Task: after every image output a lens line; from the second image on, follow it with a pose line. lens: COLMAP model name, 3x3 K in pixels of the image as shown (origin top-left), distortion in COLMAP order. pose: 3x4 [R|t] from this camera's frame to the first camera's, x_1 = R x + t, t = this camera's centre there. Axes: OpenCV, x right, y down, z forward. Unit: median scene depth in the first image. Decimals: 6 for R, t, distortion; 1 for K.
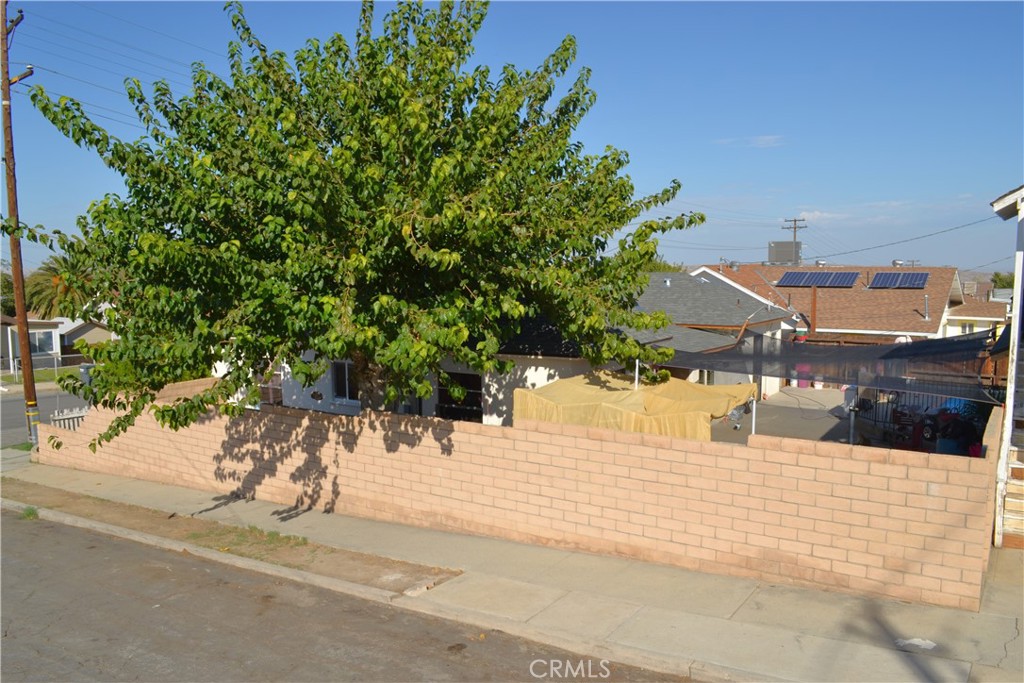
lens RADIAL K [[816.6, 0, 509.0], [0, 816.6, 346.7], [0, 0, 1]] dist [-0.087750, 0.011786]
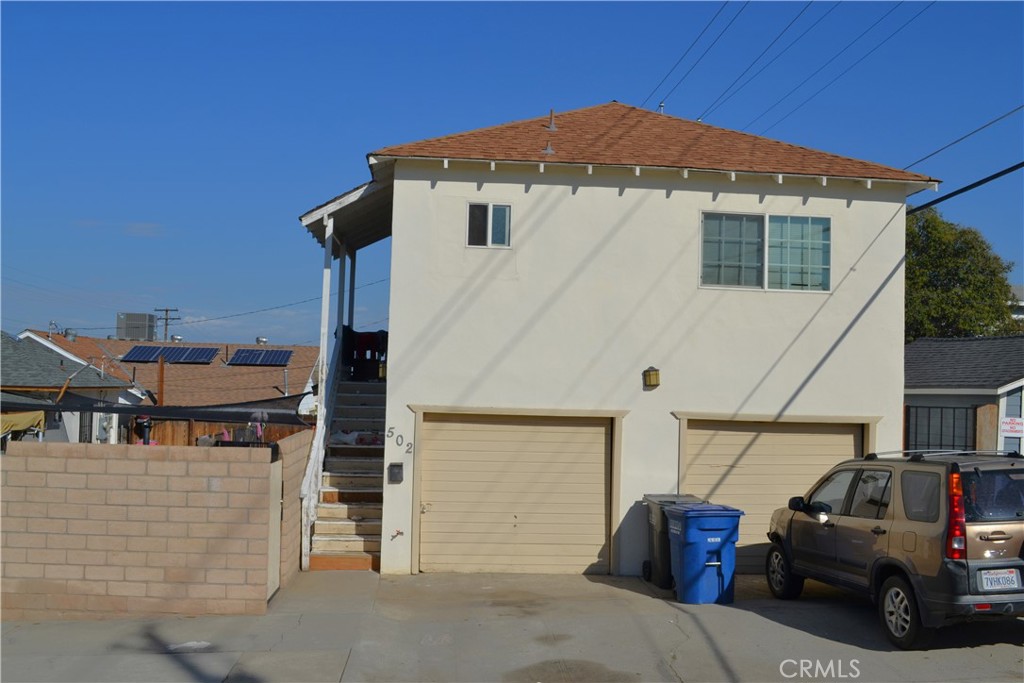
lens RADIAL K [[983.4, 0, 509.1], [0, 983.4, 347.9], [0, 0, 1]] dist [-0.074237, 0.008886]
pose [[0.785576, 0.049704, 0.616765, 0.075686], [0.031568, 0.992251, -0.120171, 0.130307], [-0.617959, 0.113874, 0.777920, -0.080611]]
